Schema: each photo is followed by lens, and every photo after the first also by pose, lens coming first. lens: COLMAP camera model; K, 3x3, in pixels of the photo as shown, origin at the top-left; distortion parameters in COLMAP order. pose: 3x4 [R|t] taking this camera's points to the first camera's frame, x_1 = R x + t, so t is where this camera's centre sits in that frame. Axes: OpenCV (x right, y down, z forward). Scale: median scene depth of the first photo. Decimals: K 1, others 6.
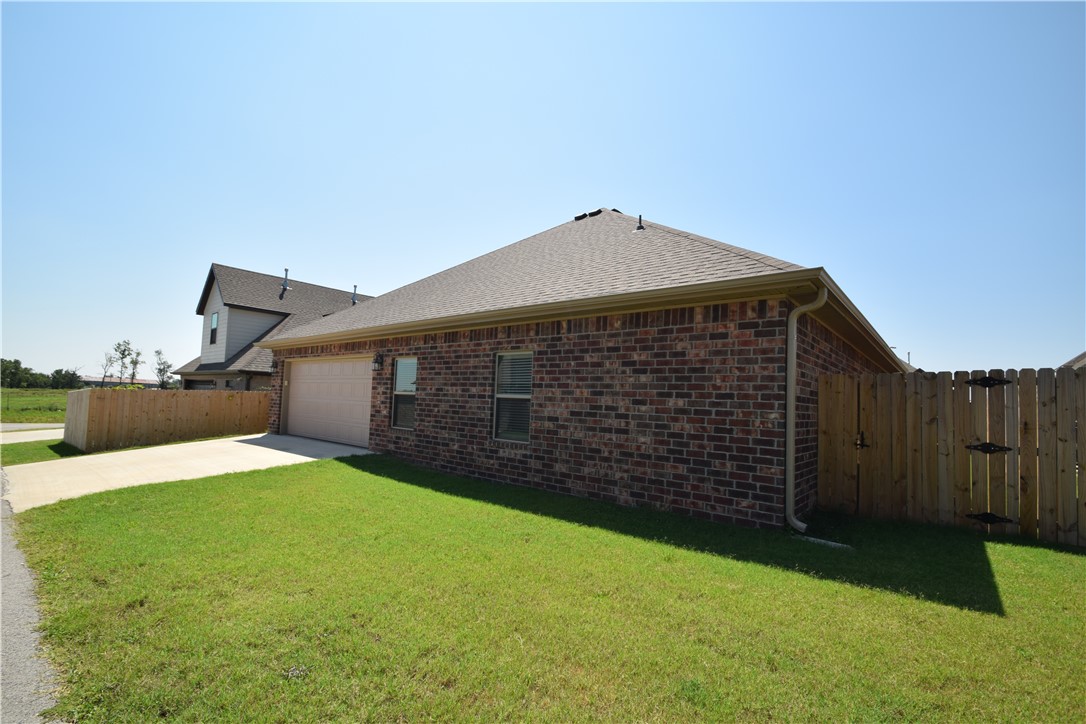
lens RADIAL K [[480.0, 0, 536.0], [0, 480.0, 377.9], [0, 0, 1]] dist [0.001400, -0.000571]
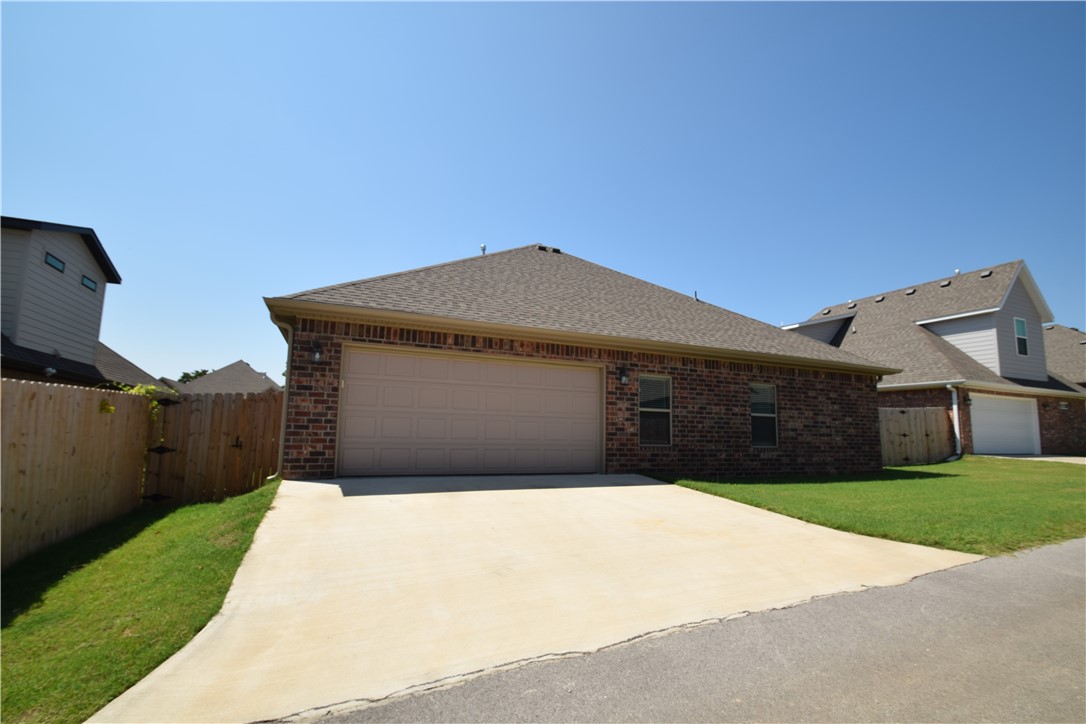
lens RADIAL K [[480.0, 0, 536.0], [0, 480.0, 377.9], [0, 0, 1]] dist [0.001400, -0.000571]
pose [[0.442851, 0.071639, 0.893729, -1.577685], [-0.050052, 0.997224, -0.055133, 0.039614], [-0.895197, -0.020317, 0.445208, 0.947008]]
